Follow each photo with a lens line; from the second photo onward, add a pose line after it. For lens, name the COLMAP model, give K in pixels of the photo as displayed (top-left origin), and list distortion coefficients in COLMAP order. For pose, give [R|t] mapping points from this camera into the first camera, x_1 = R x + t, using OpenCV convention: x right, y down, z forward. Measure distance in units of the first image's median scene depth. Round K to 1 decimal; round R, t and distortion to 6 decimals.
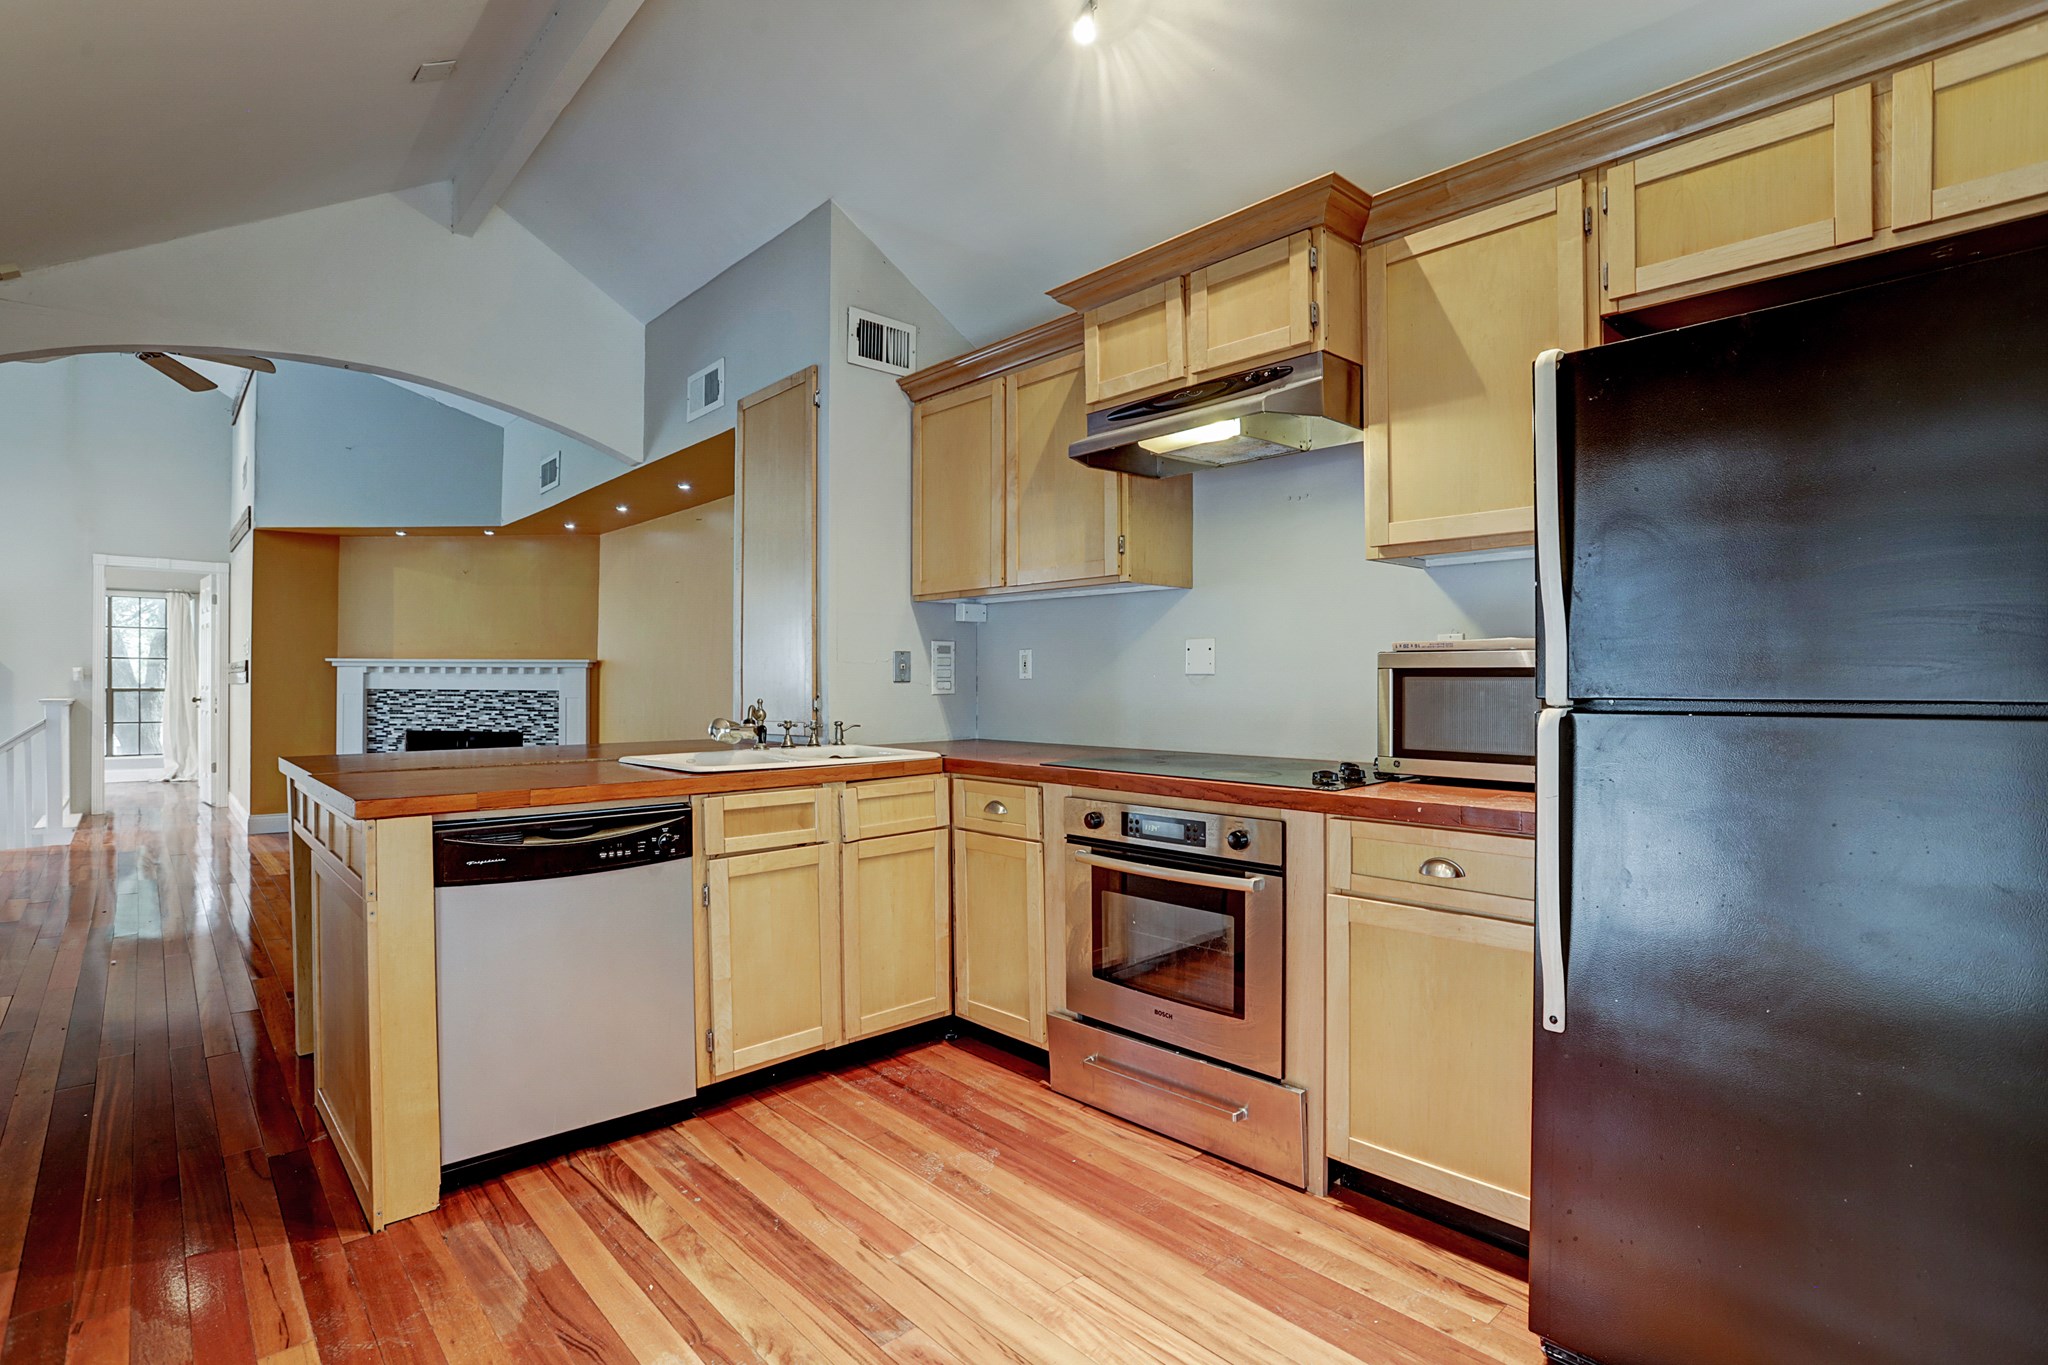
lens RADIAL K [[1015.3, 0, 1028.6], [0, 1015.3, 681.5], [0, 0, 1]] dist [-0.047539, 0.007759]
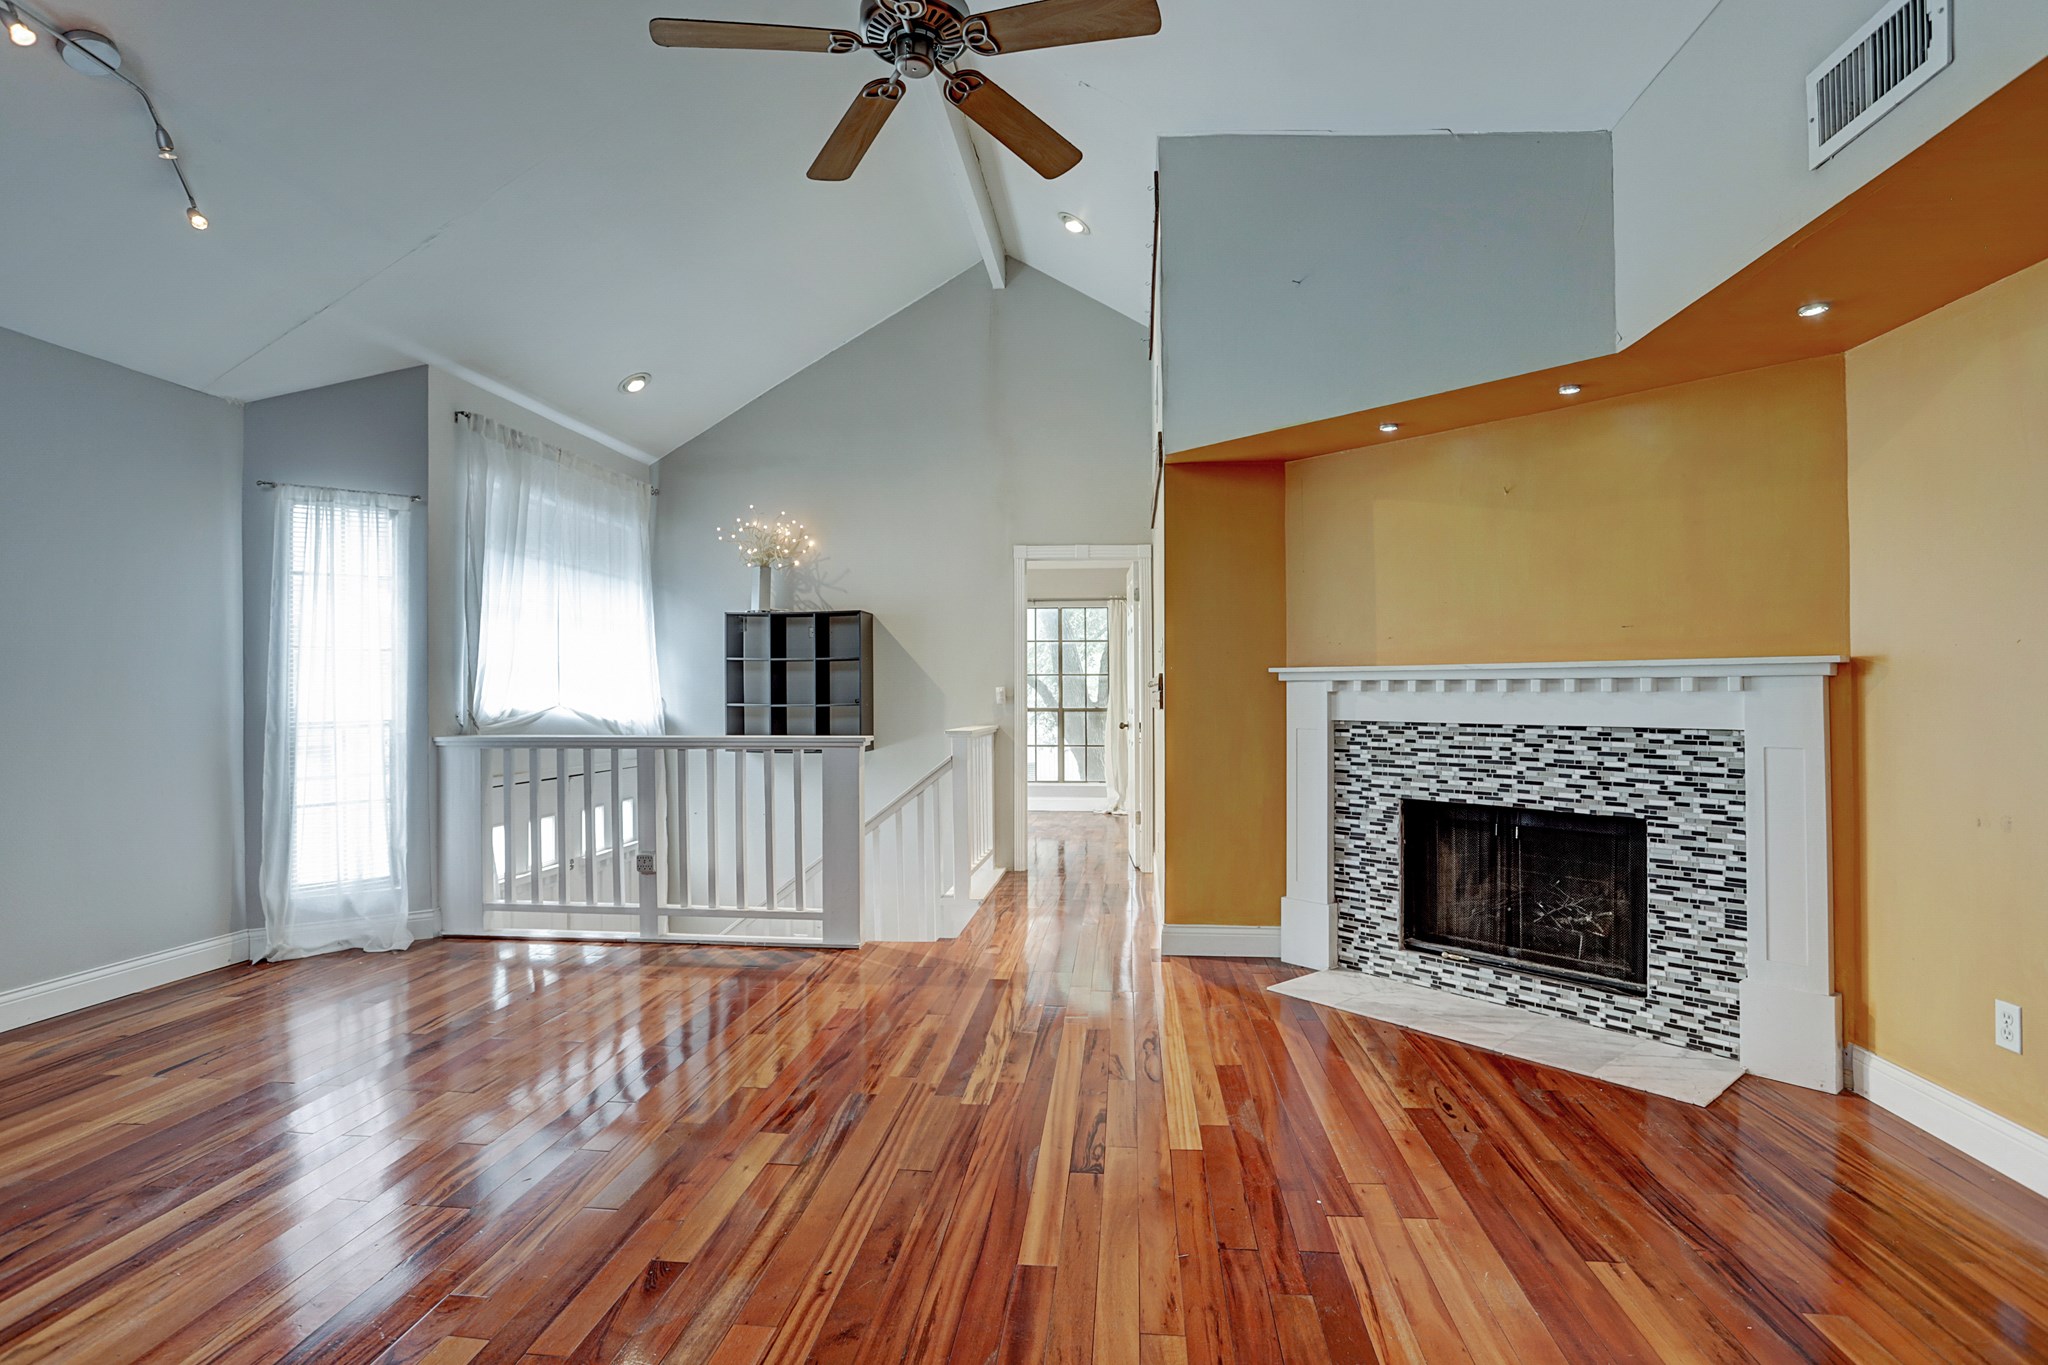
lens RADIAL K [[1015.3, 0, 1037.6], [0, 1015.3, 684.5], [0, 0, 1]] dist [-0.047539, 0.007759]
pose [[0.673927, -0.013871, -0.738668, -0.353563], [0.009281, 0.999904, -0.010309, -0.008584], [0.738740, 0.000092, 0.673991, 0.488836]]
